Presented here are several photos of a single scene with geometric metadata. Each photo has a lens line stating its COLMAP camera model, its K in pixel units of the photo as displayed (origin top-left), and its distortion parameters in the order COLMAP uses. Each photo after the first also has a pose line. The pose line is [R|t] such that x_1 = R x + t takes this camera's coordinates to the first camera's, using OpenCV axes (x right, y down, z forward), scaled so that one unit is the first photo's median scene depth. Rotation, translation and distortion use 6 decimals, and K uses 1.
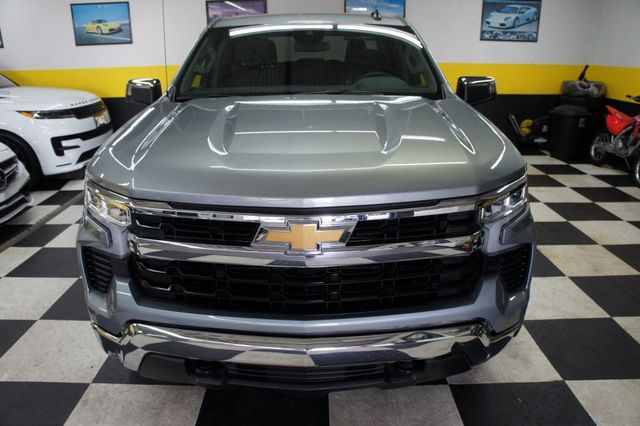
lens RADIAL K [[492.2, 0, 320.0], [0, 492.2, 213.0], [0, 0, 1]] dist [-0.148073, 0.093910]
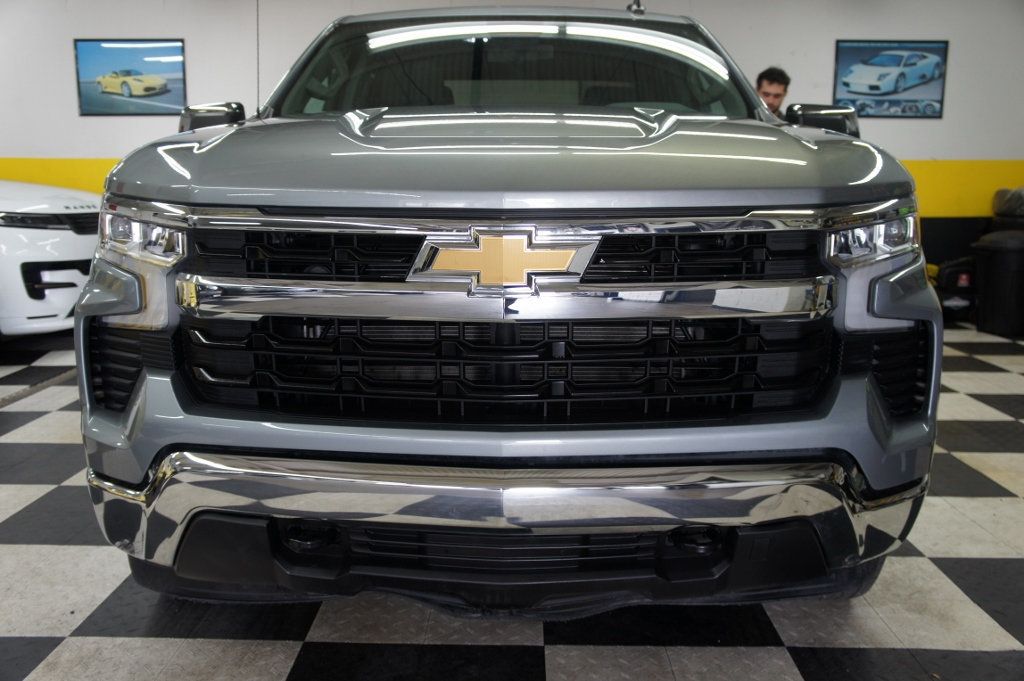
lens RADIAL K [[932.2, 0, 515.0], [0, 932.2, 335.5], [0, 0, 1]] dist [-0.002752, 0.009799]
pose [[0.999784, 0.011717, -0.017189, -0.000900], [-0.014298, 0.987232, -0.158645, 0.183494], [0.015111, 0.158857, 0.987186, -0.012730]]
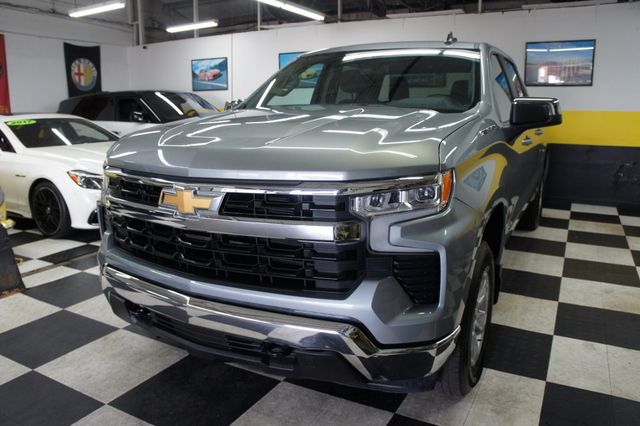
lens RADIAL K [[497.0, 0, 320.0], [0, 497.0, 213.0], [0, 0, 1]] dist [-0.151231, 0.105858]
pose [[0.876758, 0.105110, -0.469305, 0.493777], [-0.154557, 0.985642, -0.067989, 0.065122], [0.455421, 0.132144, 0.880415, 0.072844]]
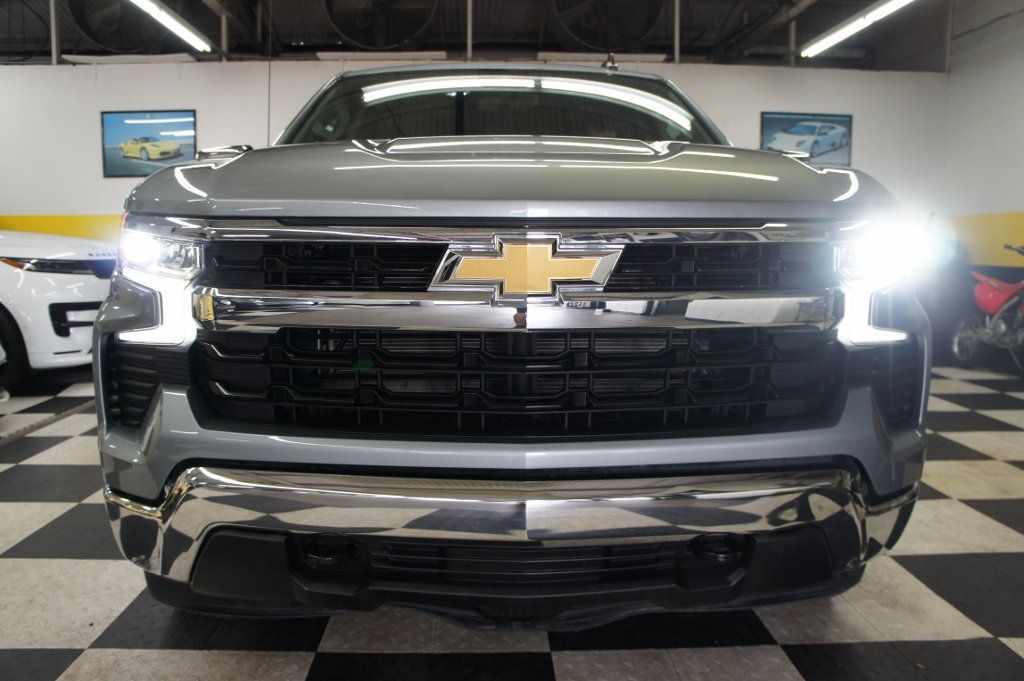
lens RADIAL K [[807.2, 0, 512.0], [0, 807.2, 340.5], [0, 0, 1]] dist [-0.095566, 0.054213]
pose [[0.999662, 0.004872, 0.025553, -0.044886], [0.000255, 0.980424, -0.196899, 0.186465], [-0.026012, 0.196839, 0.980091, 0.085958]]
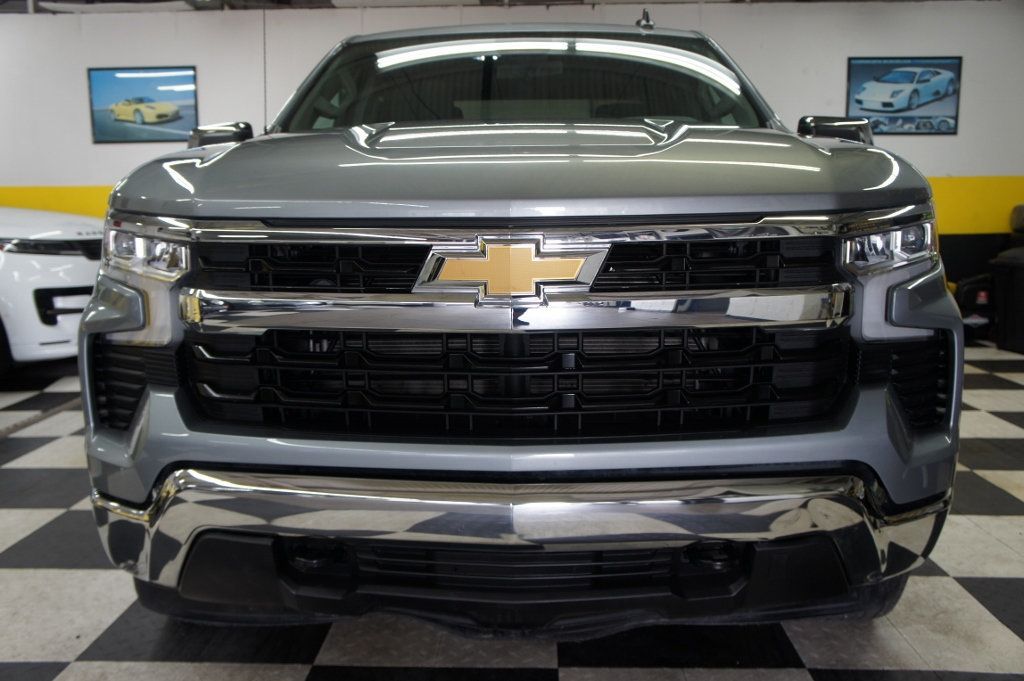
lens RADIAL K [[934.8, 0, 515.7], [0, 934.8, 339.9], [0, 0, 1]] dist [-0.000811, 0.014016]
pose [[0.999496, 0.001513, -0.031718, 0.002804], [-0.007201, 0.983637, -0.180016, 0.190747], [0.030926, 0.180154, 0.983152, 0.001397]]
